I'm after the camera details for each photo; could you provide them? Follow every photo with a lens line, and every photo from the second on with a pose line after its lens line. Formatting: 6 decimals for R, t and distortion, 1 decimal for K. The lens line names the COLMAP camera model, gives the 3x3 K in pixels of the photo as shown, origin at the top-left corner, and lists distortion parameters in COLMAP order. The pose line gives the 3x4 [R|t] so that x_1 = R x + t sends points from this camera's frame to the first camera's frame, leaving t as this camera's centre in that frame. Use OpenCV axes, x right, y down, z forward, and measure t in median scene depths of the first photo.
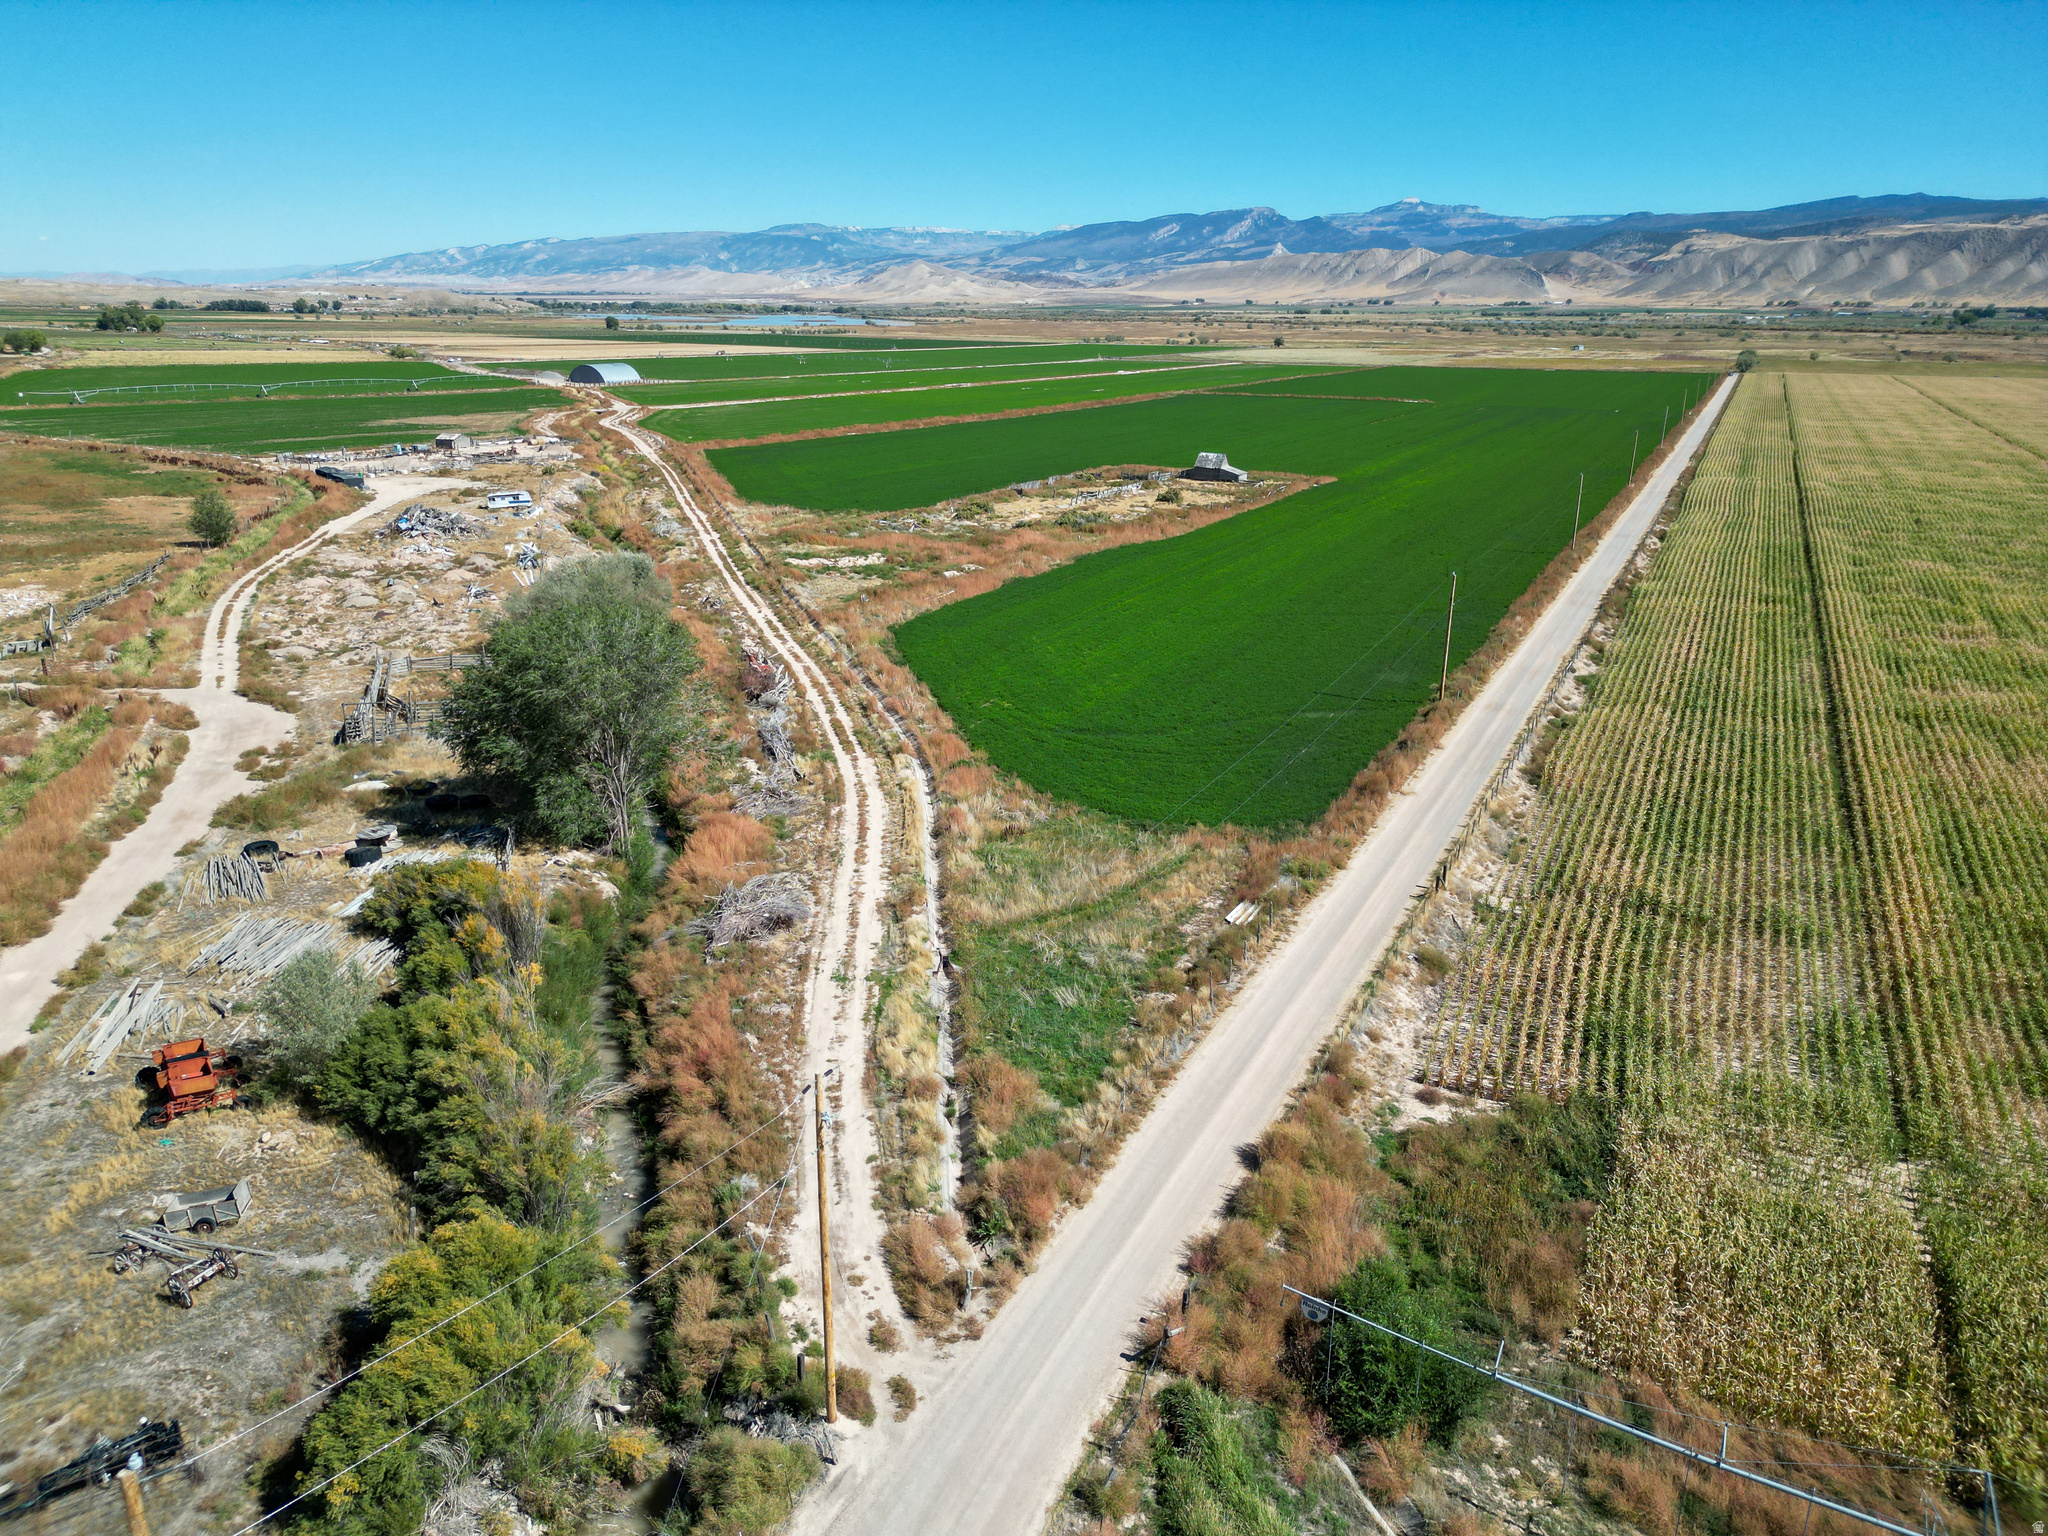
lens RADIAL K [[1425.0, 0, 1024.0], [0, 1425.0, 768.0], [0, 0, 1]] dist [0.096350, -0.097343]
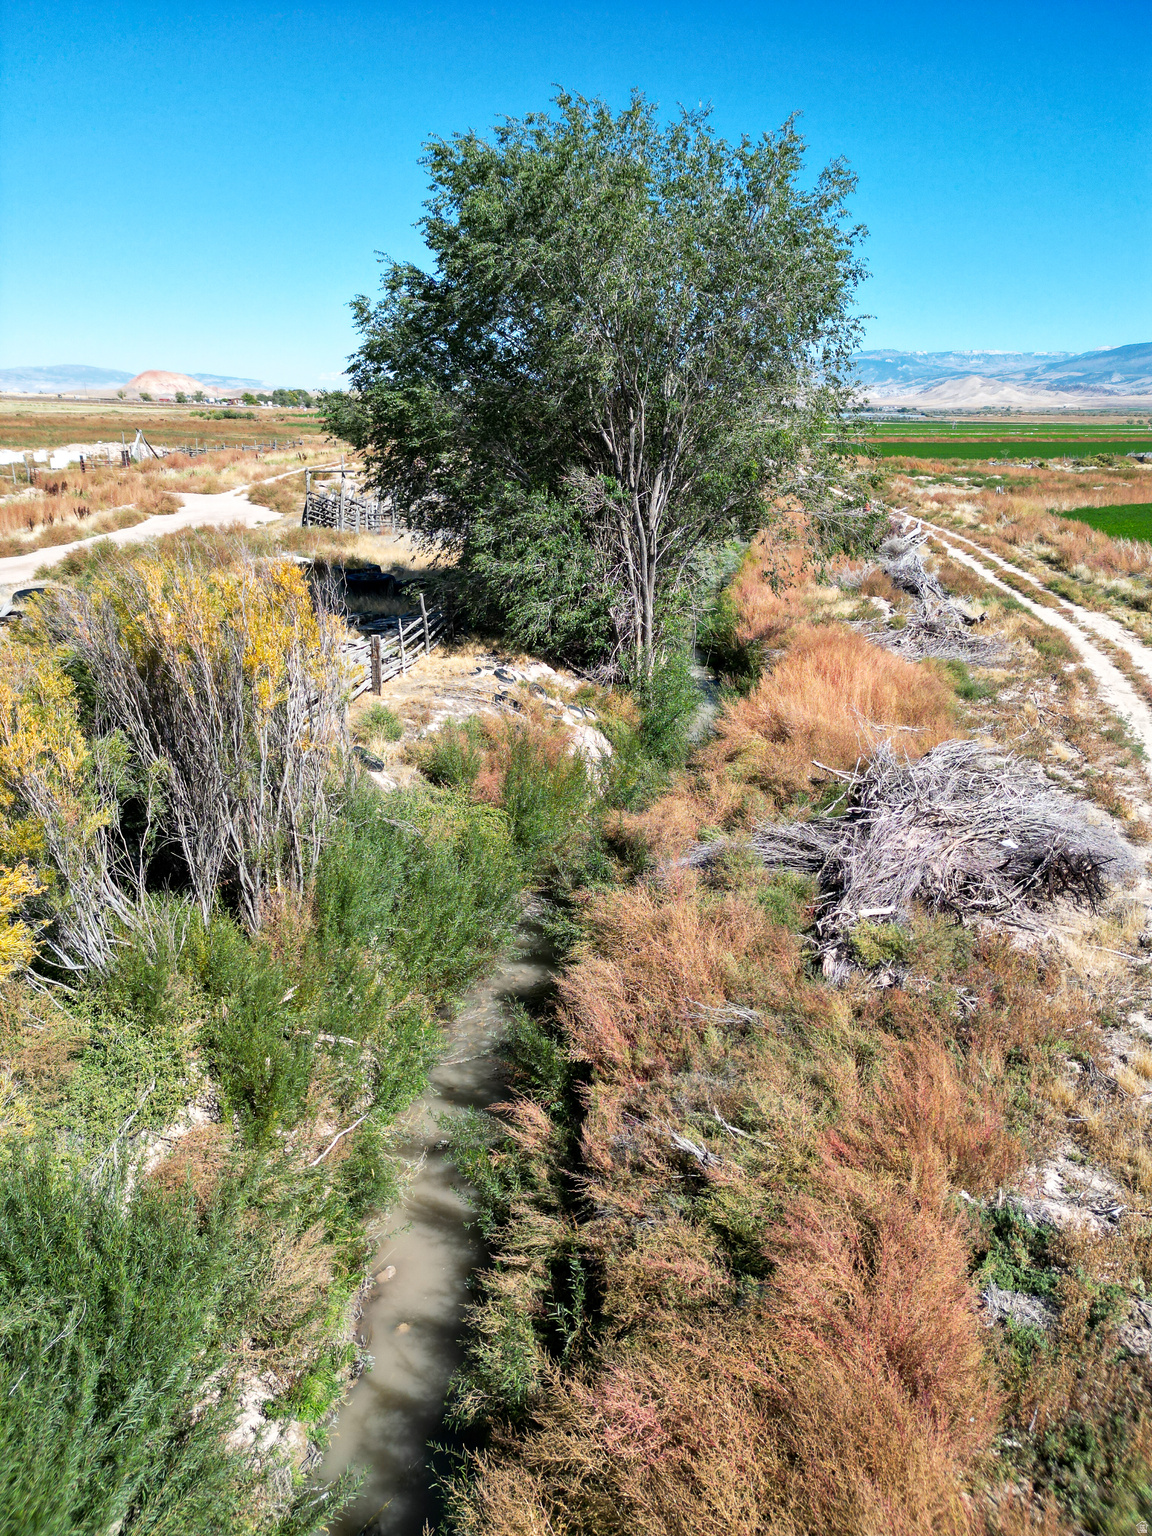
lens RADIAL K [[1072.5, 0, 576.0], [0, 1072.5, 768.0], [0, 0, 1]] dist [0.083475, -0.091925]
pose [[0.921752, 0.127361, -0.366268, -0.153289], [-0.125609, 0.991664, 0.028719, 0.076690], [0.366873, 0.019535, 0.930066, 0.623740]]
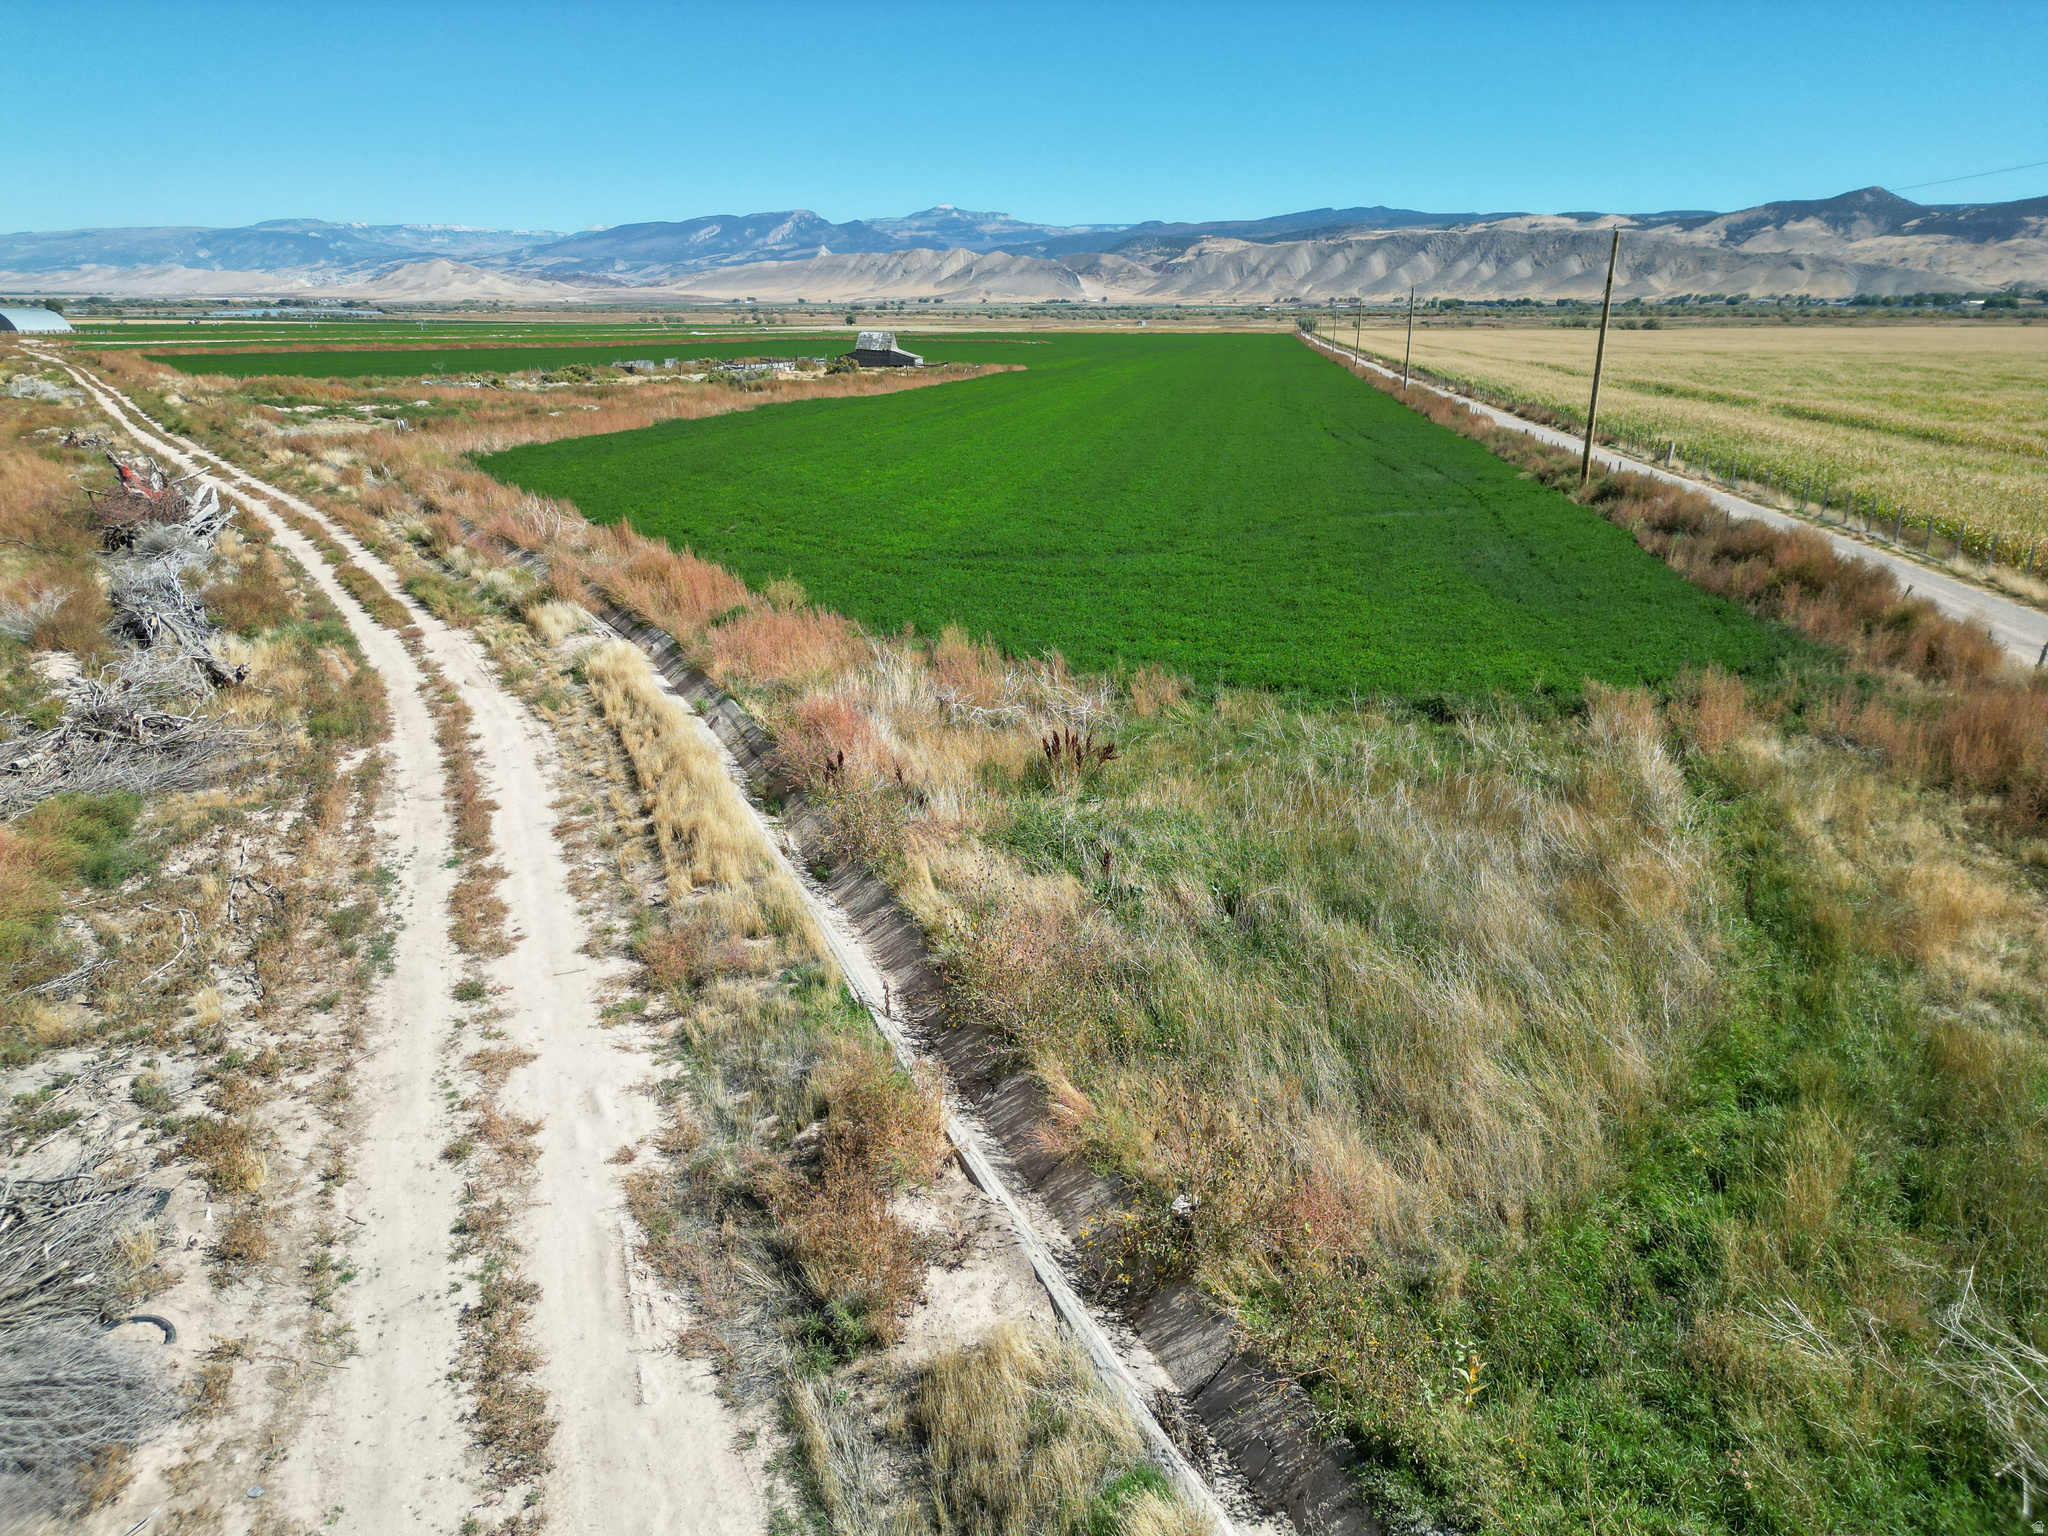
lens RADIAL K [[1429.3, 0, 1024.0], [0, 1429.3, 768.0], [0, 0, 1]] dist [0.035740, -0.005142]
pose [[0.956370, -0.094637, 0.276404, -0.088498], [0.095124, 0.995397, 0.011676, 0.041941], [-0.276237, 0.015127, 0.960971, 0.724161]]
